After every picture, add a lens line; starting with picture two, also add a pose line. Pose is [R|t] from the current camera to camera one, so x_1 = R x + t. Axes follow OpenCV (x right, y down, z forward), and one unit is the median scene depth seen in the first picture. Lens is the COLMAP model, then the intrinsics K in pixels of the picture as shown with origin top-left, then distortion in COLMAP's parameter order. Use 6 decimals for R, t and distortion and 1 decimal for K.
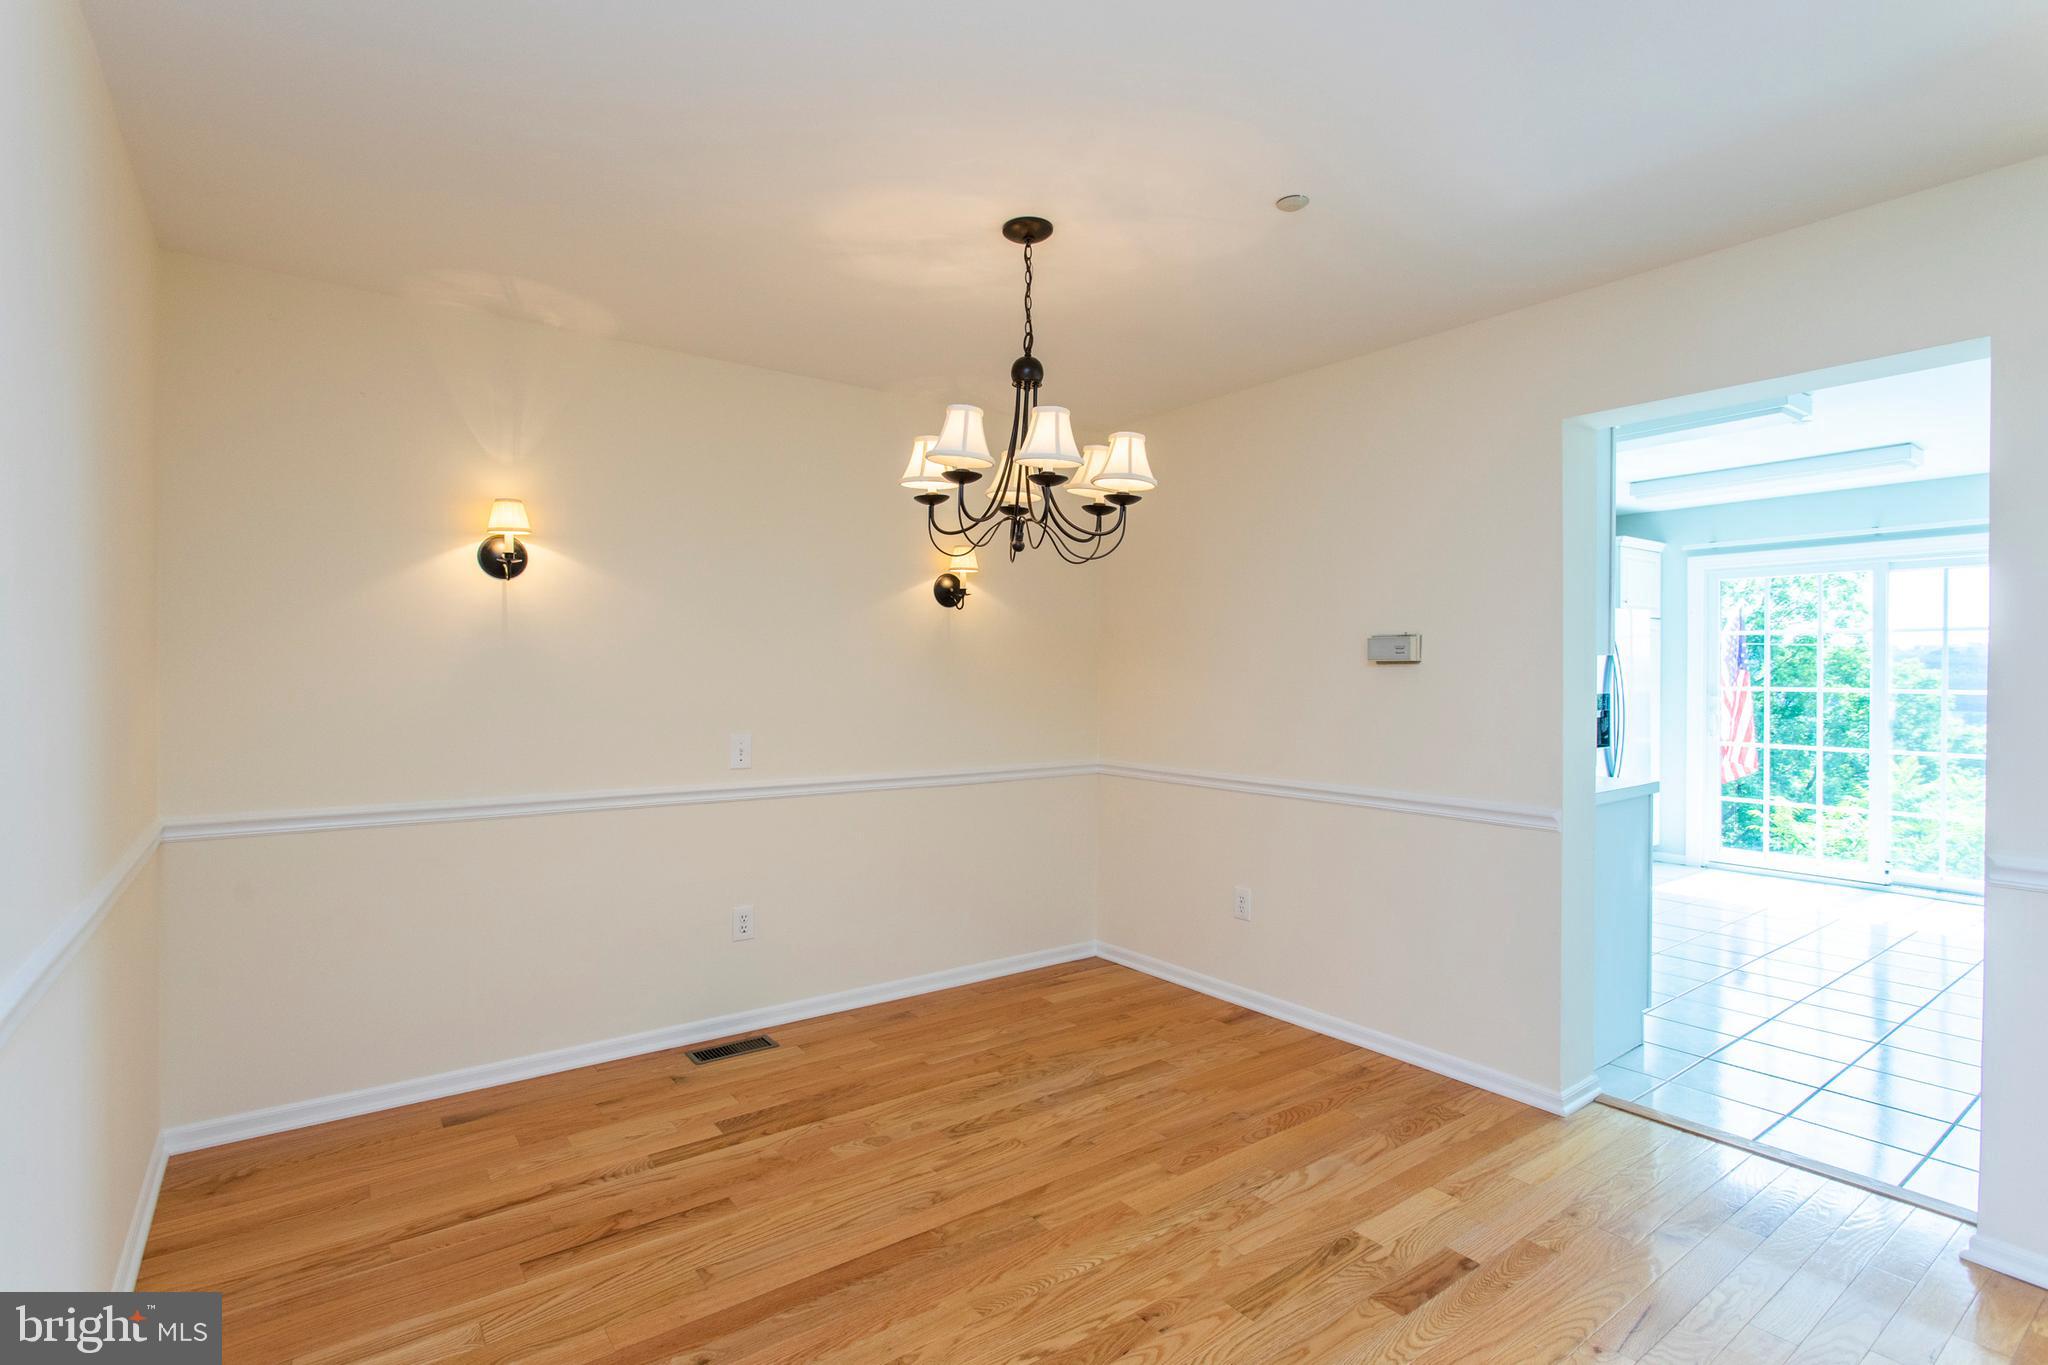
lens RADIAL K [[977.0, 0, 1005.9], [0, 977.0, 673.4], [0, 0, 1]] dist [-0.000101, 0.000807]
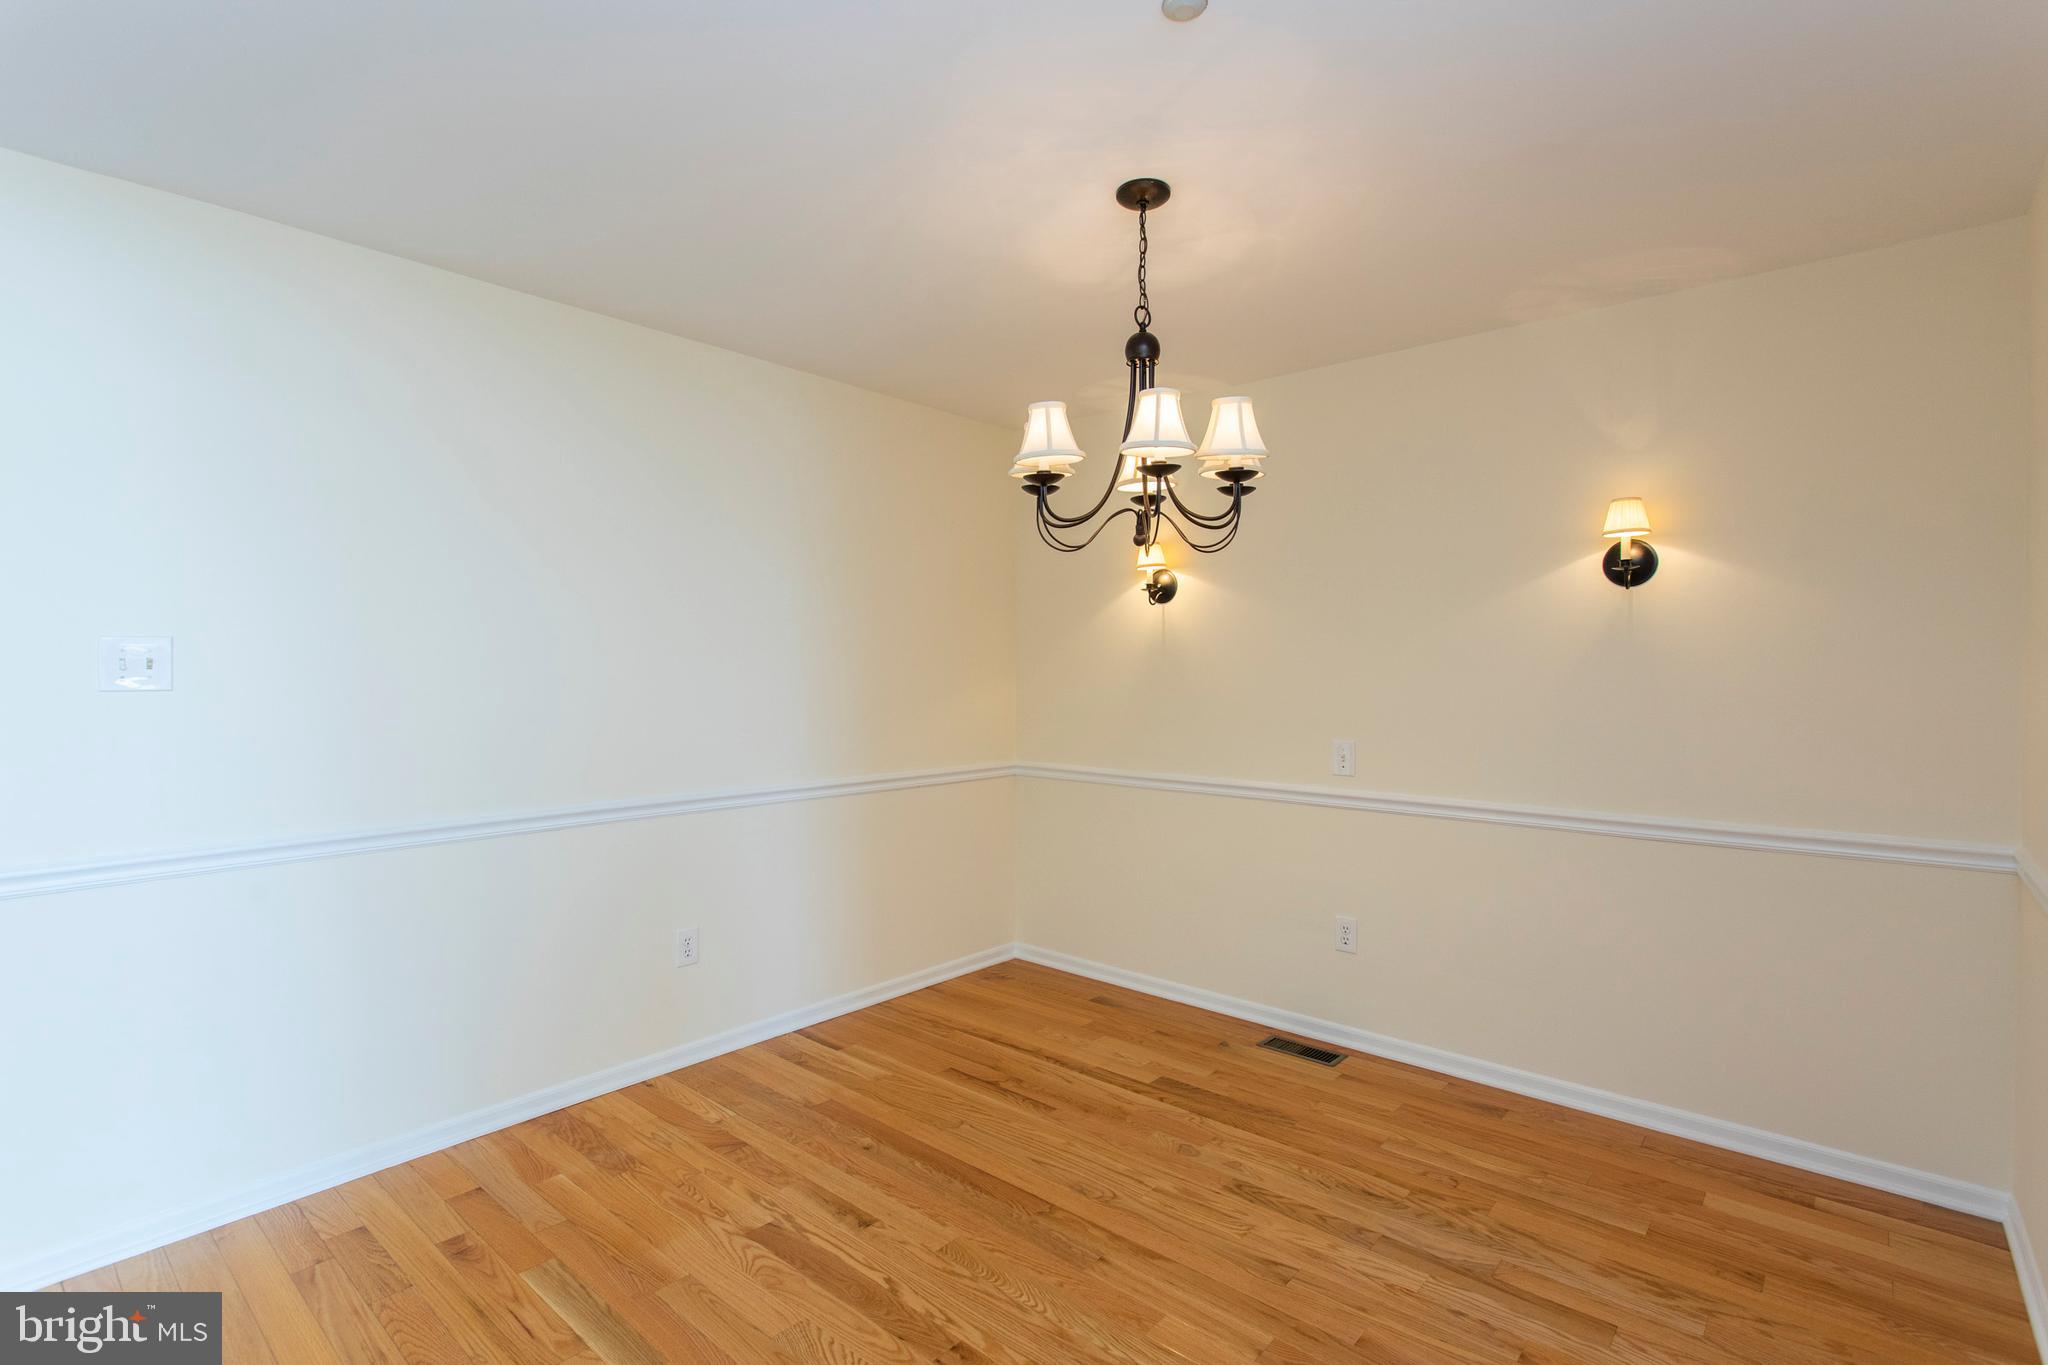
lens RADIAL K [[961.3, 0, 1018.1], [0, 961.3, 673.0], [0, 0, 1]] dist [-0.000981, -0.000212]
pose [[0.223164, -0.003592, -0.974774, 0.742147], [-0.004013, 0.999981, -0.004604, 0.000058], [0.974773, 0.004939, 0.223145, 0.582008]]
